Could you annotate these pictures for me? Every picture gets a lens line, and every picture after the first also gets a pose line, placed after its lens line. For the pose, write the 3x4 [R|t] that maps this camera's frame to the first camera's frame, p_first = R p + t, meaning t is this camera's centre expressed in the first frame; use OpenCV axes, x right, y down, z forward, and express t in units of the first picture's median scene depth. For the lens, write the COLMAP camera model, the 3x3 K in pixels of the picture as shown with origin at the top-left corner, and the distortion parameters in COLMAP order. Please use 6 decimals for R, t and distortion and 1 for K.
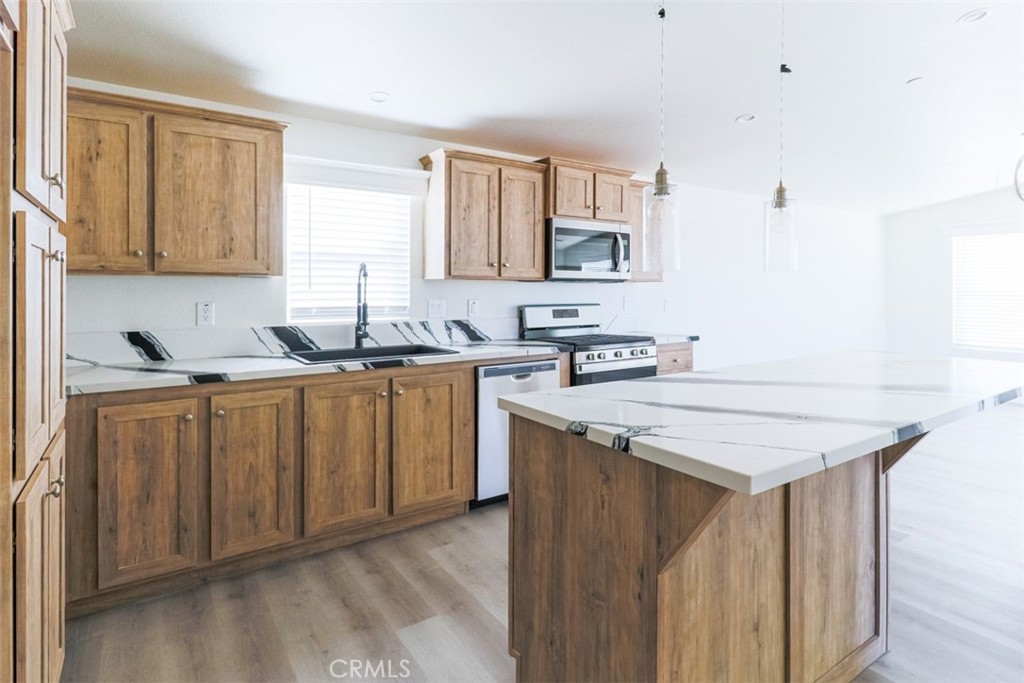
lens RADIAL K [[542.7, 0, 513.0], [0, 542.7, 288.8], [0, 0, 1]] dist [0.012398, -0.000179]
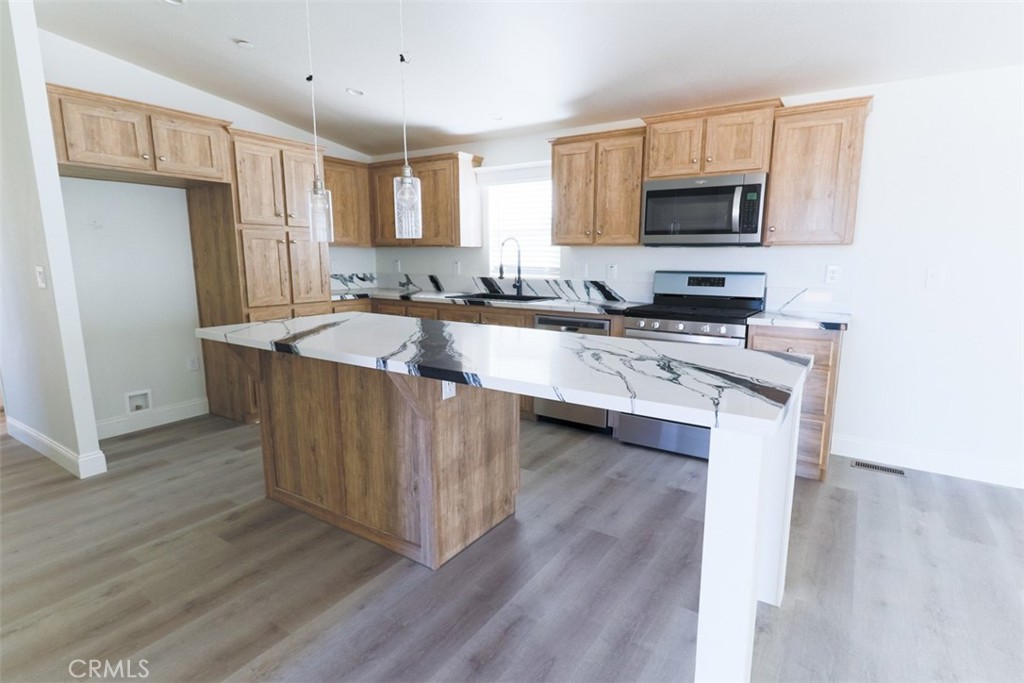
lens RADIAL K [[508.7, 0, 512.0], [0, 508.7, 341.5], [0, 0, 1]] dist [0.016168, 0.000110]
pose [[0.377270, 0.156933, -0.912710, 0.919353], [-0.004158, 0.985815, 0.167784, 0.002064], [0.926094, -0.059505, 0.372571, 0.433561]]
